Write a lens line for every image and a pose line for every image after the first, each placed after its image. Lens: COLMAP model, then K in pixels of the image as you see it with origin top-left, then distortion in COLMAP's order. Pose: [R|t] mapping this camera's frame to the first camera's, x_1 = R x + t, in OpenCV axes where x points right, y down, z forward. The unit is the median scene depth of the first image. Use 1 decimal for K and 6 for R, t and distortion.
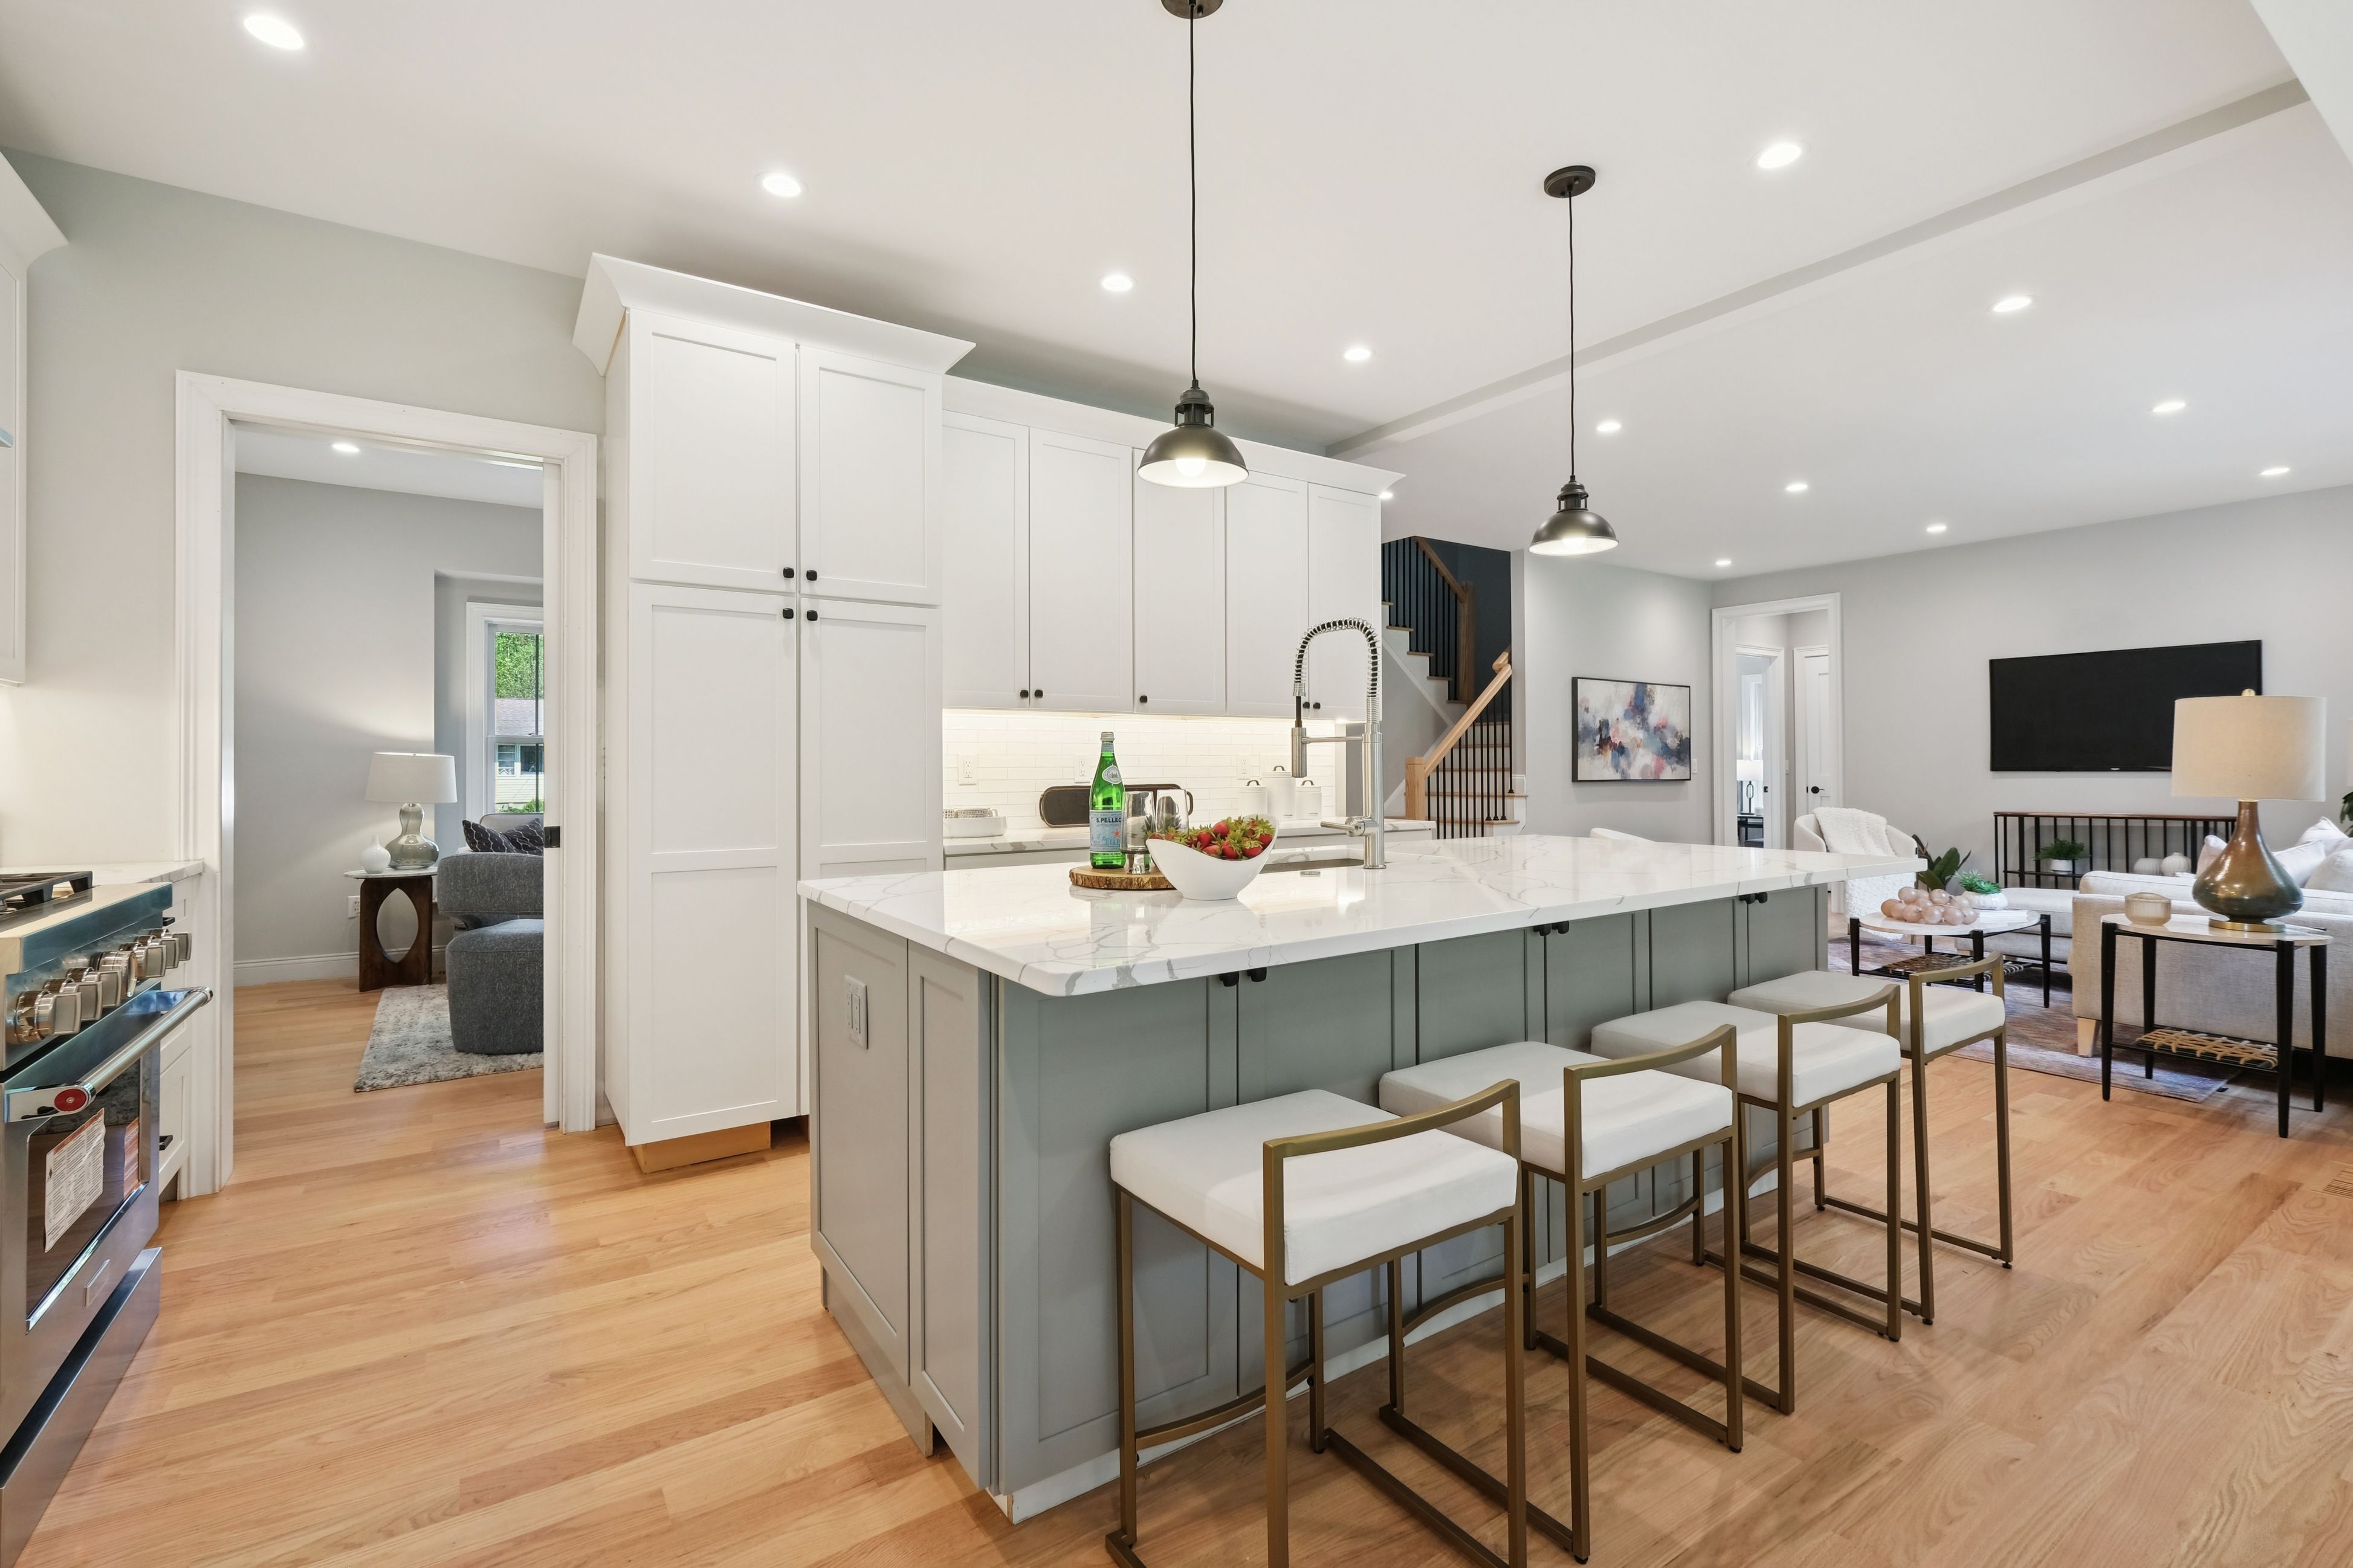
lens RADIAL K [[1045.7, 0, 1186.5], [0, 1045.7, 765.9], [0, 0, 1]] dist [0.001626, 0.000471]
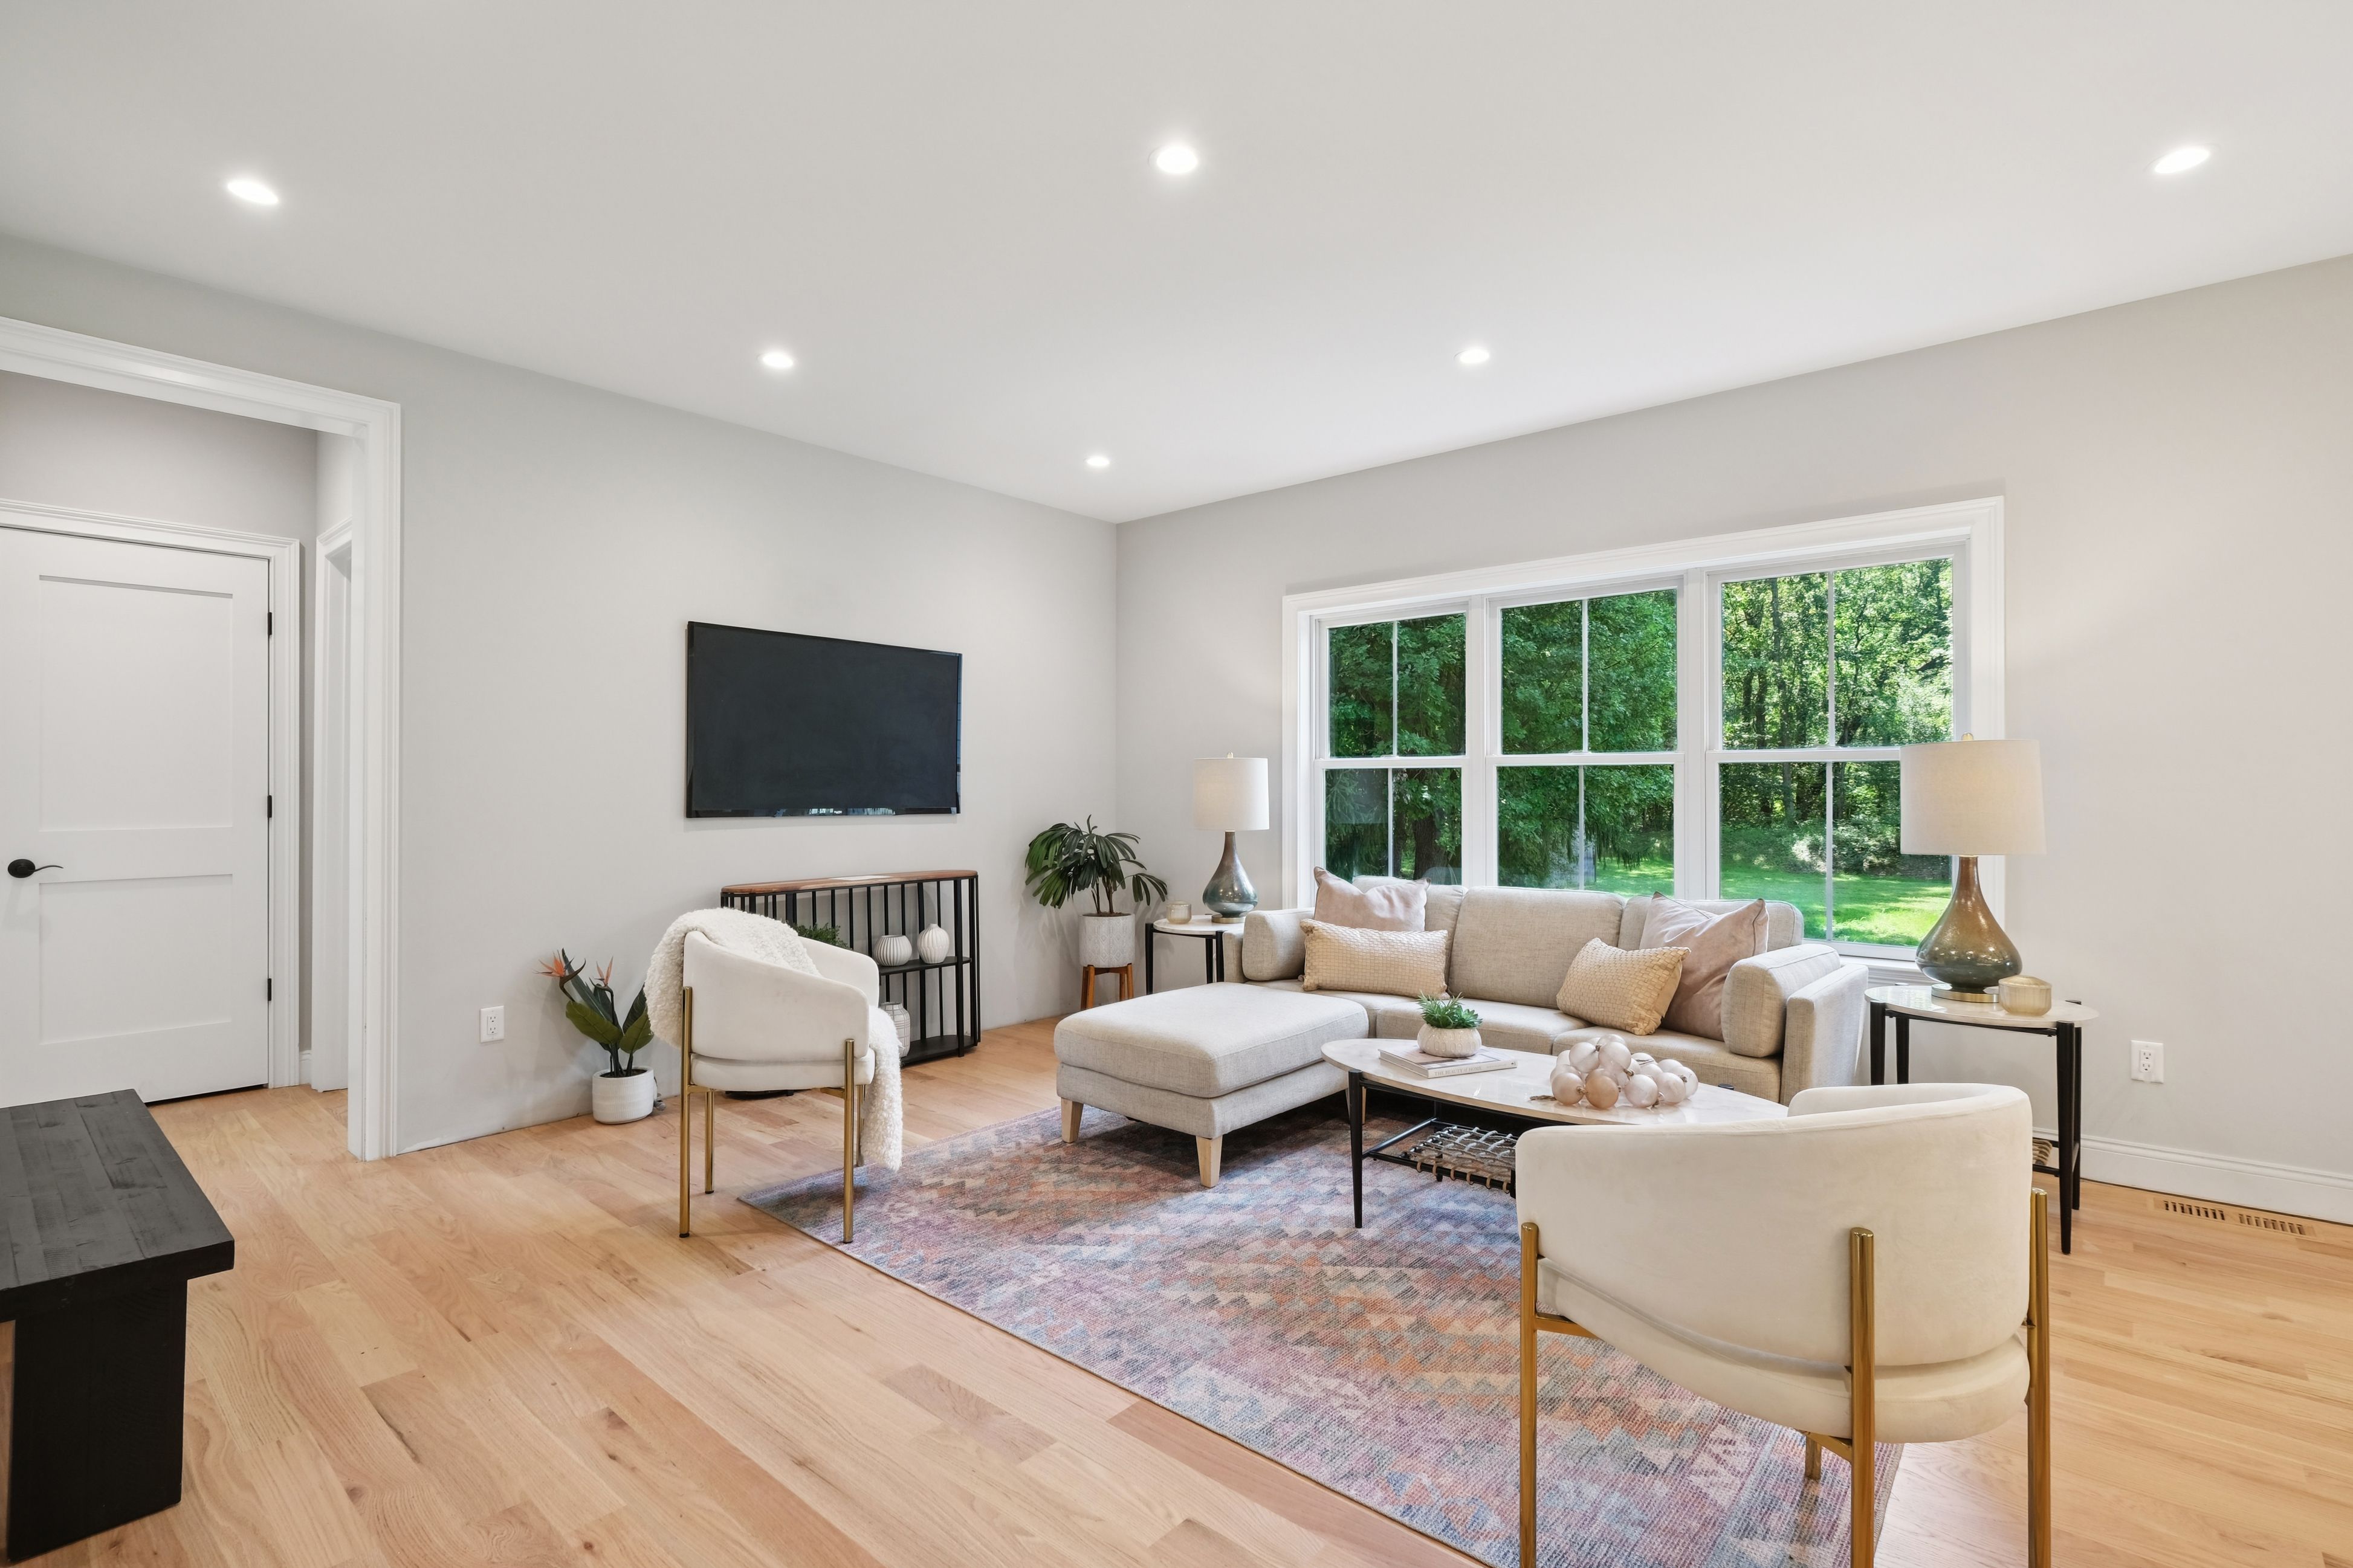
lens RADIAL K [[1102.7, 0, 1184.9], [0, 1102.7, 781.1], [0, 0, 1]] dist [-0.003494, -0.000287]
pose [[-0.263741, 0.011151, 0.964529, 0.113715], [-0.001345, 0.999928, -0.011928, -0.008012], [-0.964593, -0.004443, -0.263707, 0.832174]]
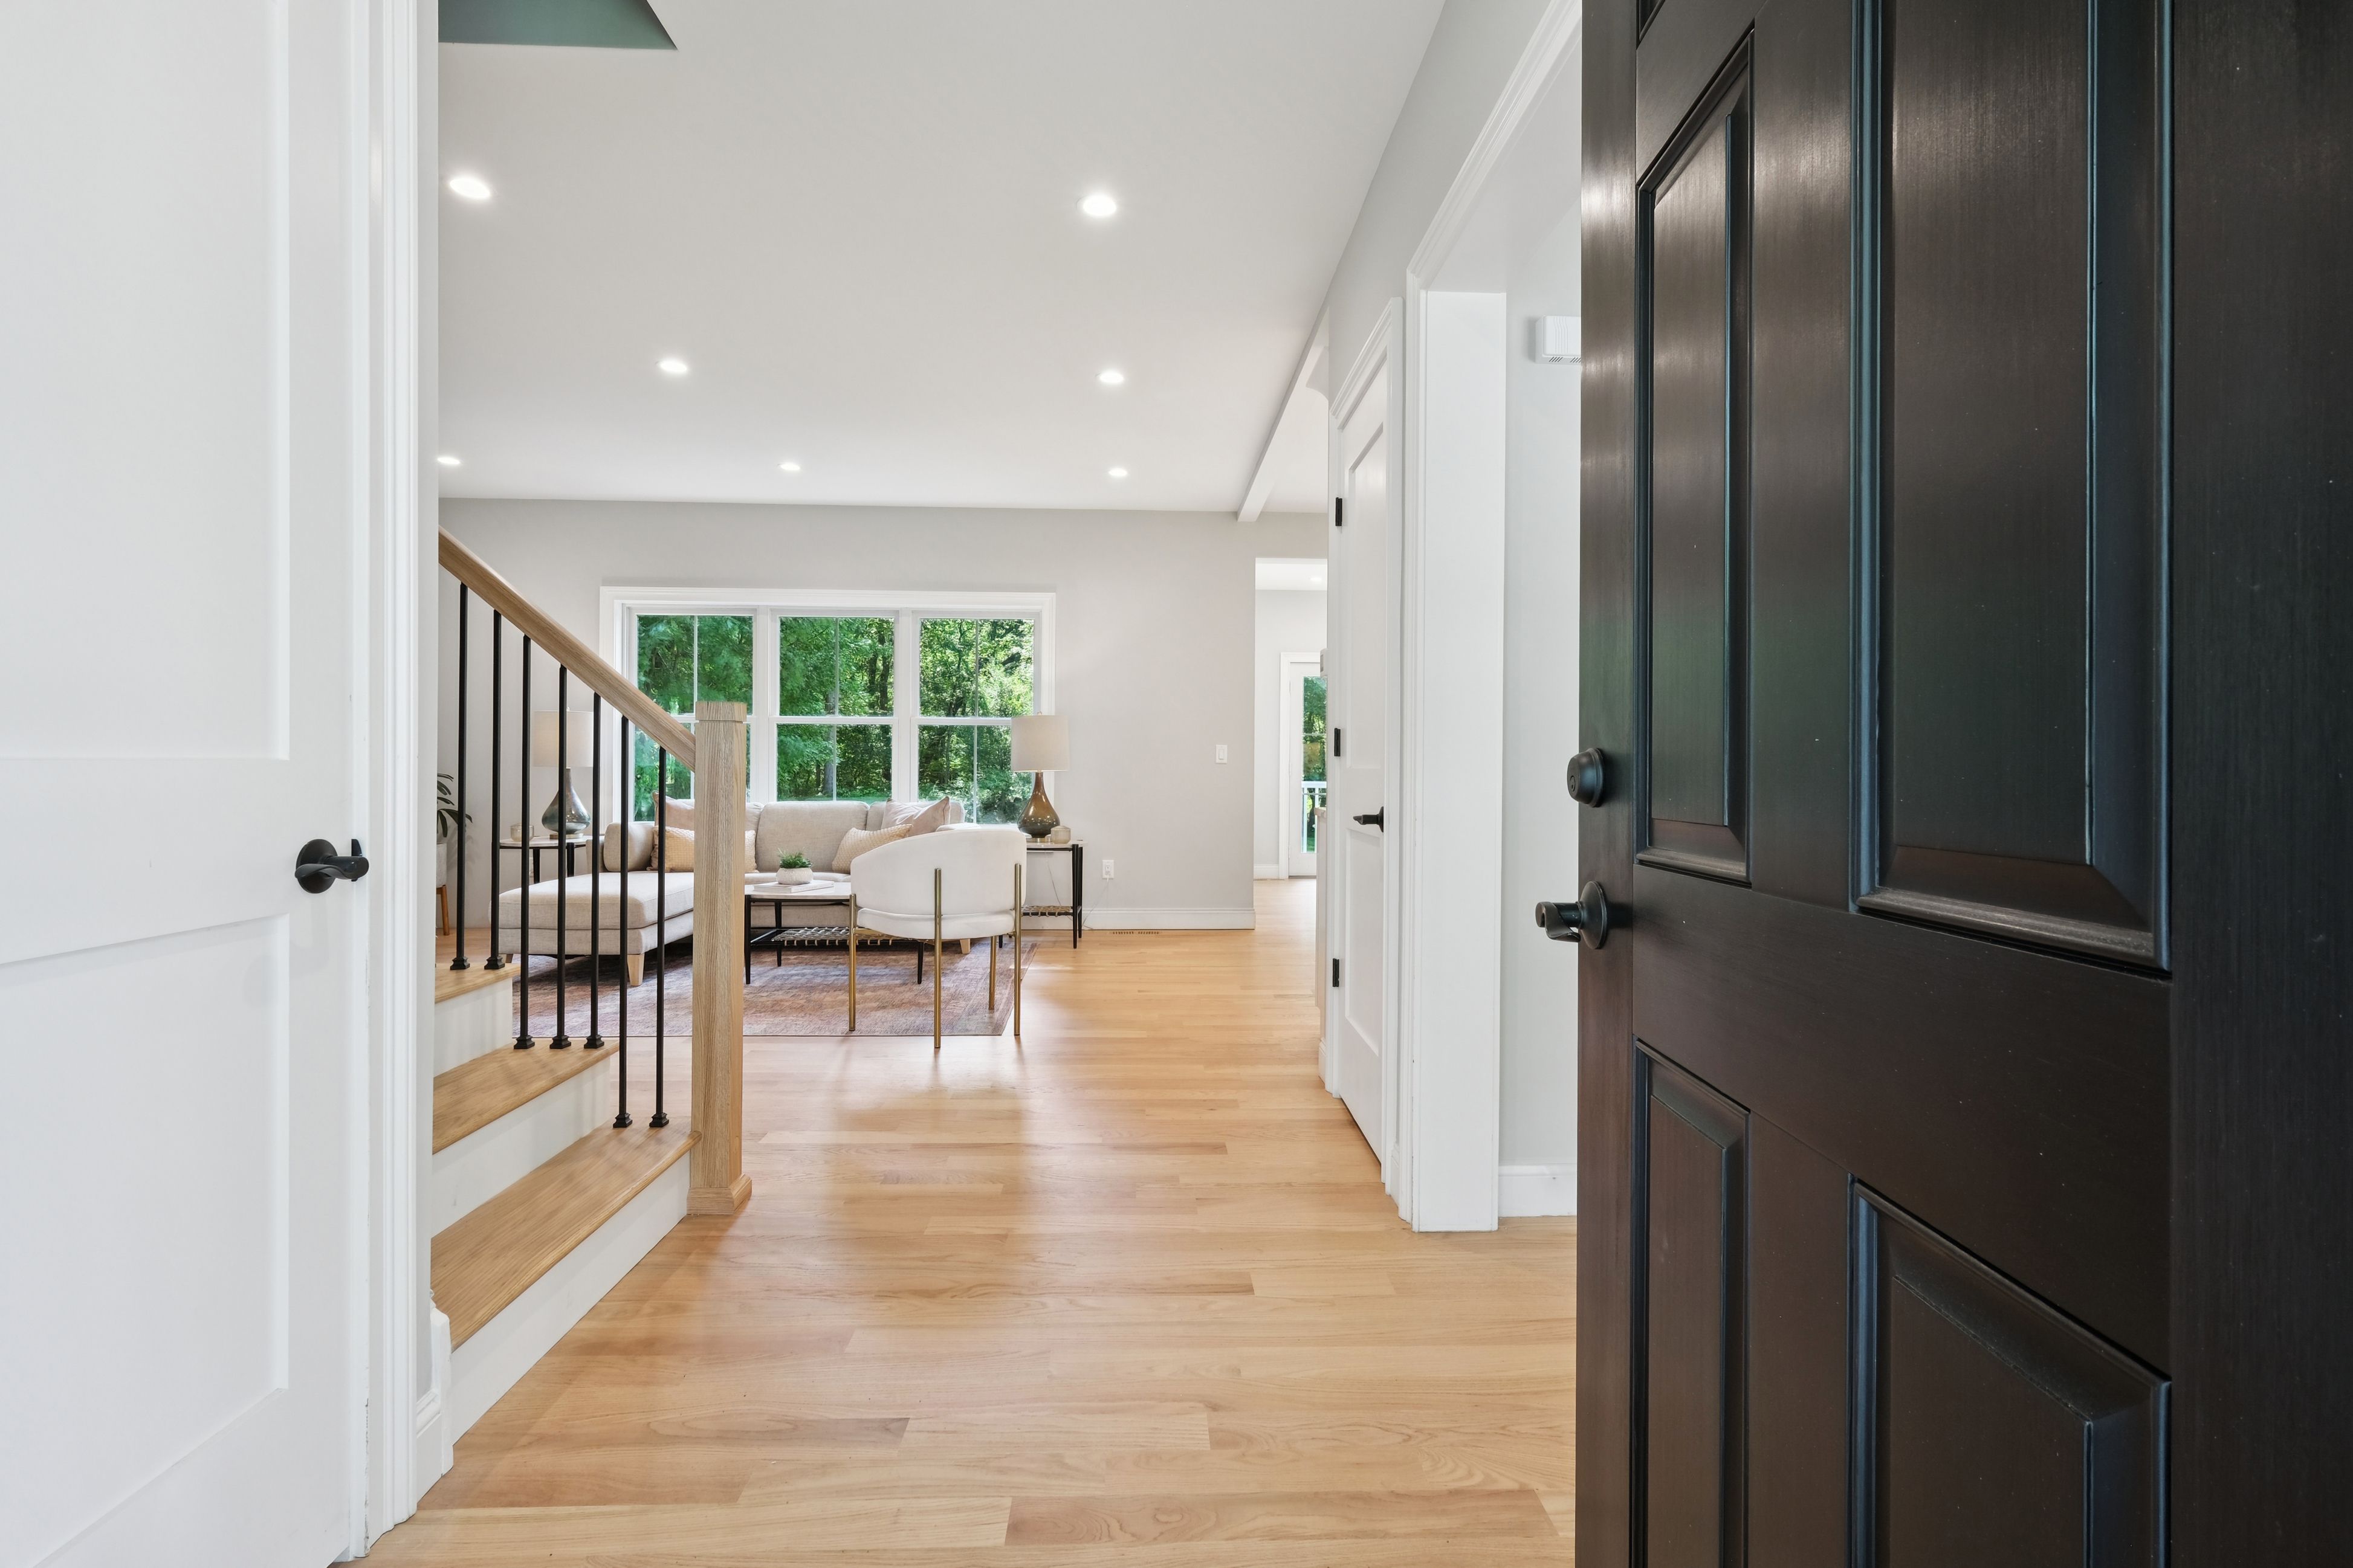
lens RADIAL K [[1096.7, 0, 1184.0], [0, 1096.7, 765.1], [0, 0, 1]] dist [0.000638, 0.000036]
pose [[-0.852679, -0.002005, 0.522431, -0.102061], [-0.002570, 0.999997, -0.000357, 0.010586], [-0.522428, -0.001647, -0.852682, 1.102420]]
